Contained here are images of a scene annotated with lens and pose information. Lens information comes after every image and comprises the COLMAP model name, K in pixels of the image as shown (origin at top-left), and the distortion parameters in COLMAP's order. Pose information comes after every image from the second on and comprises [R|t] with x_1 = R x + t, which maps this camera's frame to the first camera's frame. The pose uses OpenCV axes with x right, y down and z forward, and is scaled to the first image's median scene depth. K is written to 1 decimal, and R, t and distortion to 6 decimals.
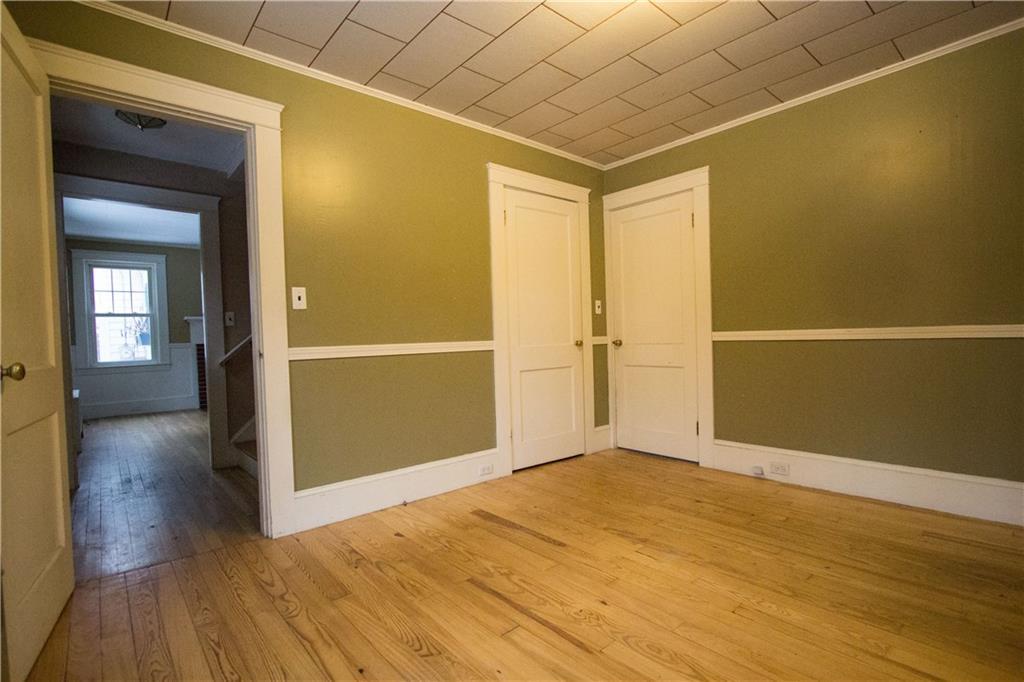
lens RADIAL K [[477.8, 0, 512.9], [0, 477.8, 343.9], [0, 0, 1]] dist [-0.009640, -0.000635]
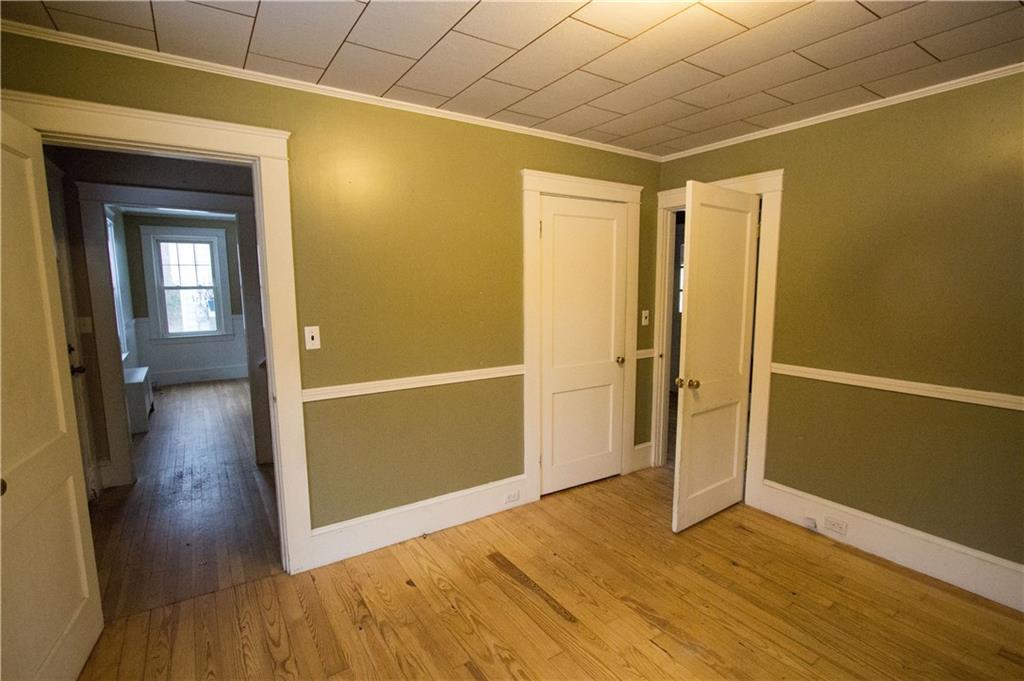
lens RADIAL K [[478.6, 0, 515.8], [0, 478.6, 341.0], [0, 0, 1]] dist [-0.009977, -0.000022]
pose [[0.991666, 0.039869, -0.122514, 0.057793], [-0.026380, 0.993602, 0.109815, -0.155860], [0.126108, -0.105667, 0.986373, 0.076467]]
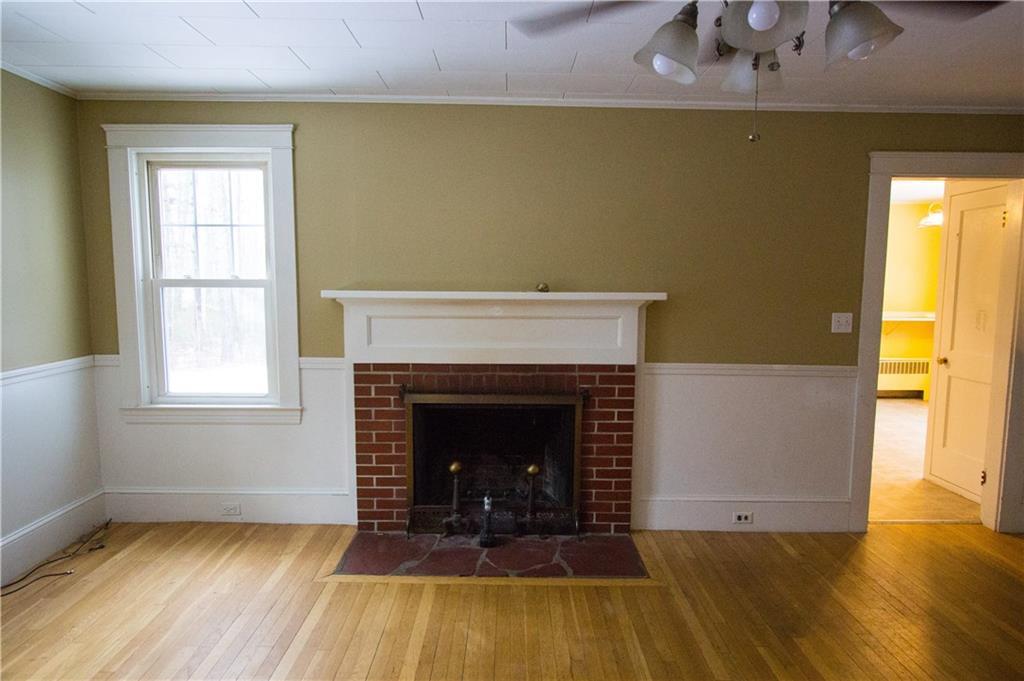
lens RADIAL K [[622.6, 0, 512.0], [0, 622.6, 341.4], [0, 0, 1]] dist [-0.002271, 0.000576]
pose [[0.752821, 0.100710, -0.650475, -0.537861], [-0.041243, 0.993501, 0.106087, -0.155577], [0.656931, -0.053037, 0.752083, 1.509832]]
